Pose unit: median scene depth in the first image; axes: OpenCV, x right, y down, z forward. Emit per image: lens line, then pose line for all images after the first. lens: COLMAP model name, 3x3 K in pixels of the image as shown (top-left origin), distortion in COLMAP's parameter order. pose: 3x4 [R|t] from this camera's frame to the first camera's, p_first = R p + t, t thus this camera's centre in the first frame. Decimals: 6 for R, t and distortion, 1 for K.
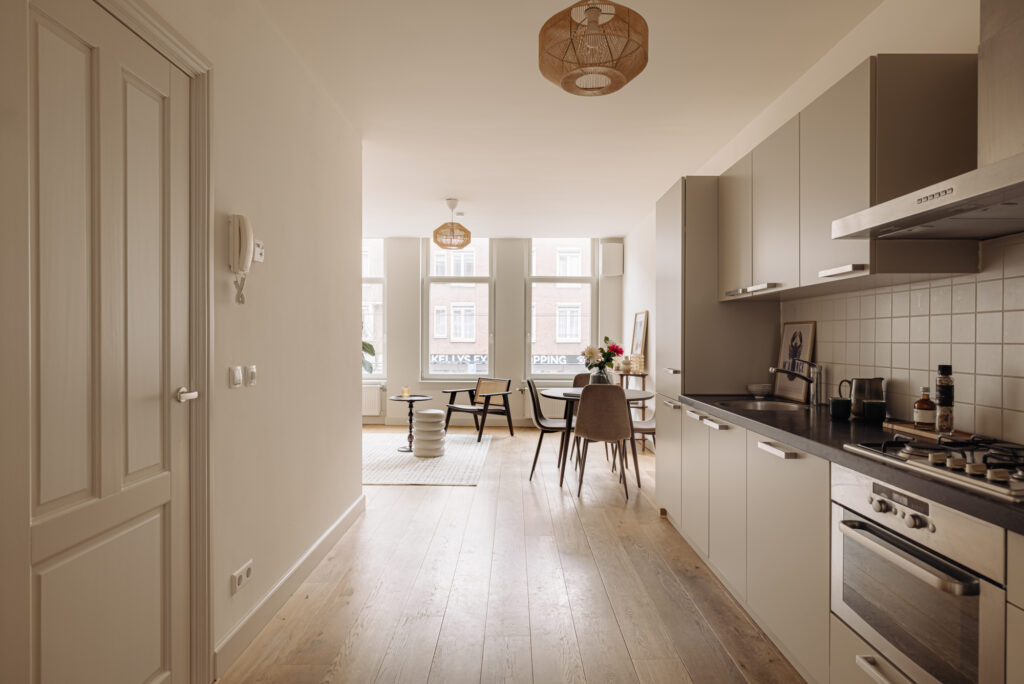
lens RADIAL K [[547.6, 0, 514.3], [0, 547.6, 340.5], [0, 0, 1]] dist [-0.001777, 0.000529]
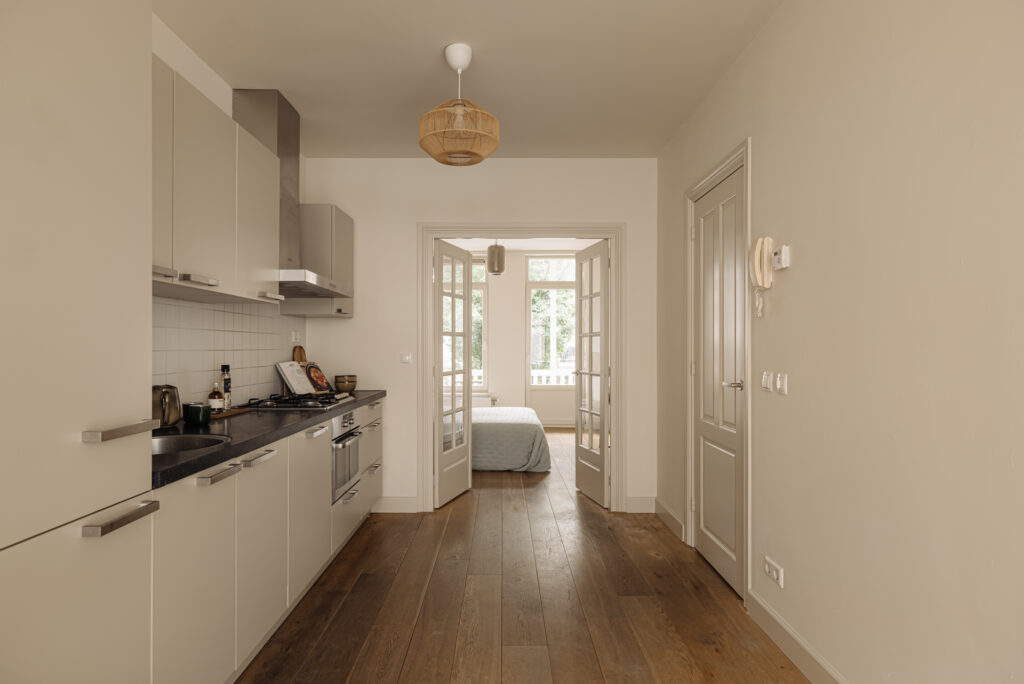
lens RADIAL K [[569.5, 0, 502.3], [0, 569.5, 346.0], [0, 0, 1]] dist [0.010822, -0.001820]
pose [[-0.999976, 0.003765, 0.005886, 0.016707], [0.003751, 0.999990, -0.002423, -0.000318], [-0.005895, -0.002401, -0.999980, 1.656636]]
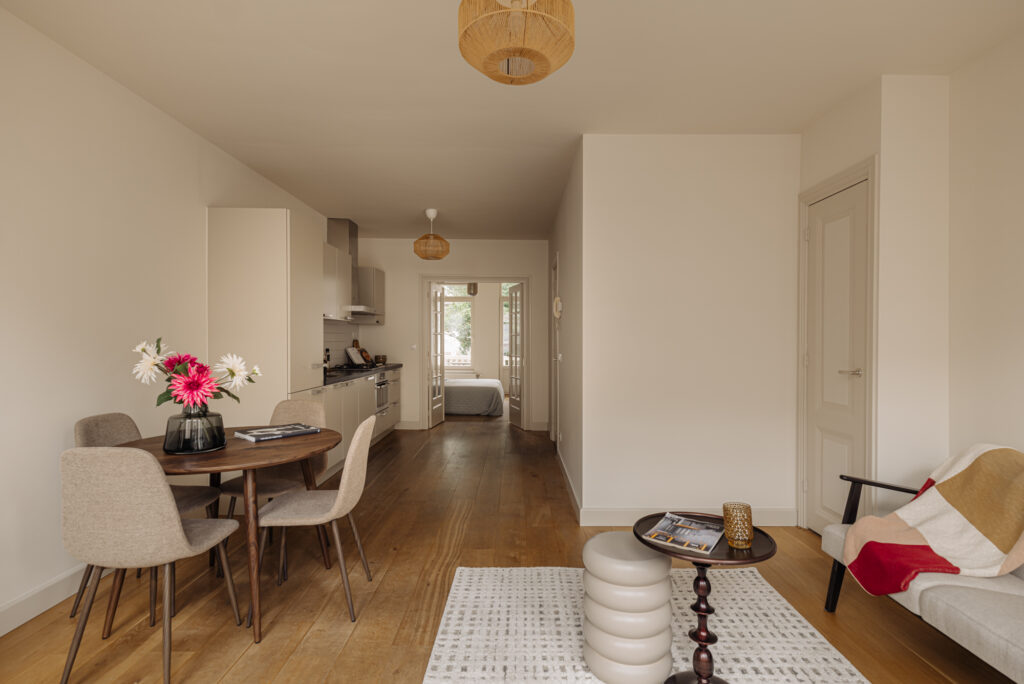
lens RADIAL K [[516.8, 0, 517.7], [0, 516.8, 352.7], [0, 0, 1]] dist [0.000410, -0.000185]
pose [[-0.999946, -0.004113, 0.009511, -0.255476], [-0.003857, 0.999634, 0.026771, -0.012160], [-0.009618, 0.026732, -0.999596, 2.678045]]
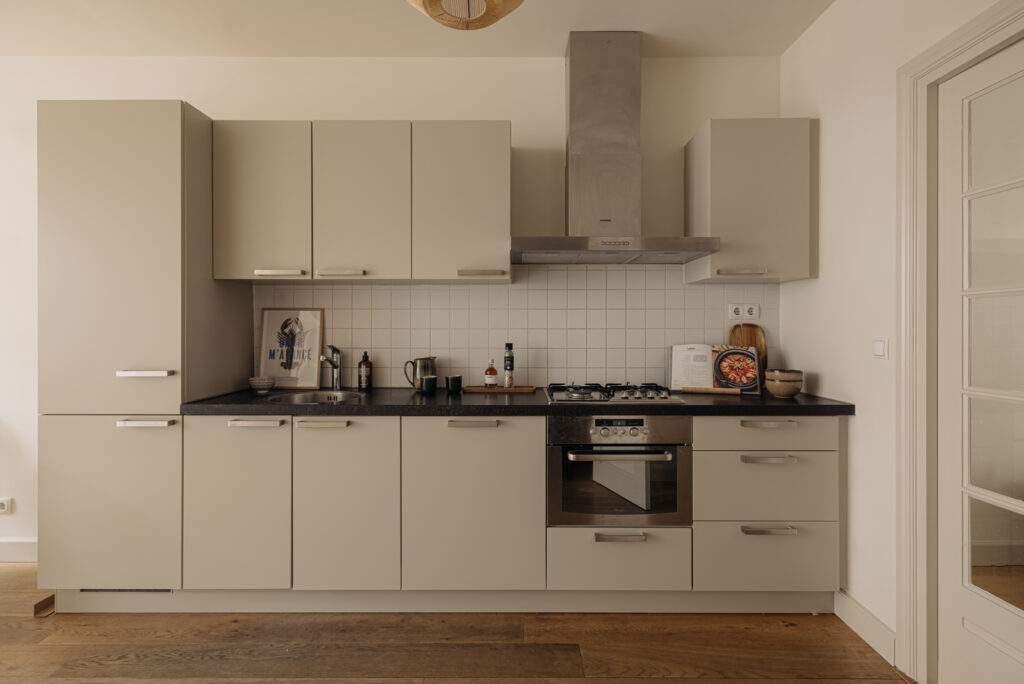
lens RADIAL K [[523.8, 0, 514.1], [0, 523.8, 325.6], [0, 0, 1]] dist [0.009957, 0.000853]
pose [[0.009326, -0.001308, 0.999956, -0.430228], [0.001275, 0.999998, 0.001296, -0.004003], [-0.999956, 0.001263, 0.009328, 0.632597]]
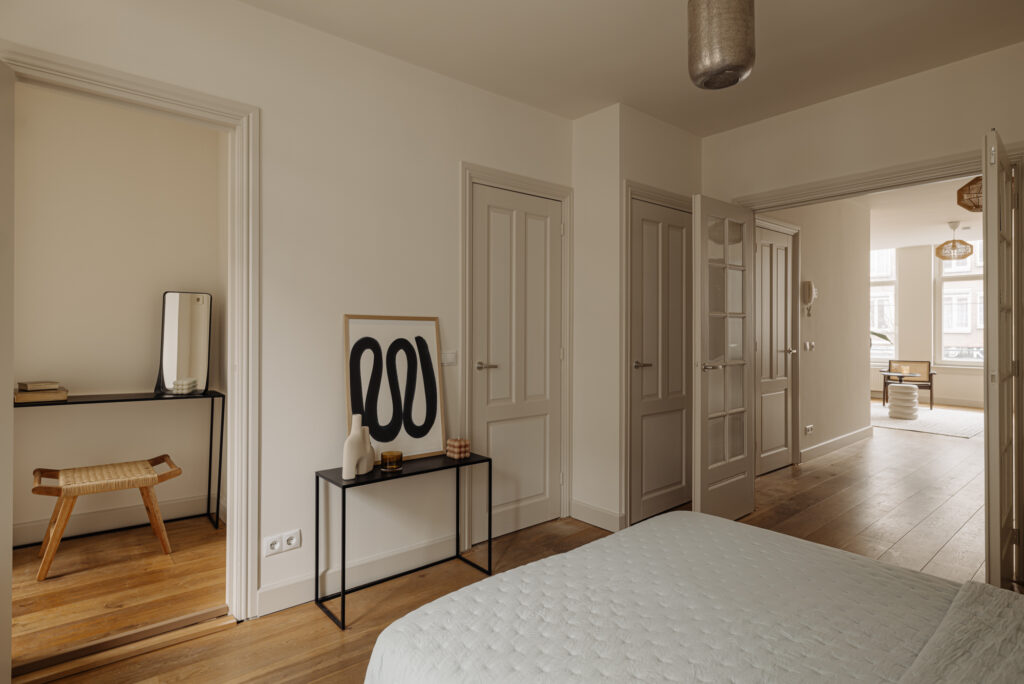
lens RADIAL K [[523.8, 0, 500.9], [0, 523.8, 338.4], [0, 0, 1]] dist [0.009957, 0.000853]
pose [[0.631830, 0.007004, -0.775075, 0.309099], [0.003150, 0.999928, 0.011603, -0.000593], [0.775100, -0.009773, 0.631763, -1.063642]]
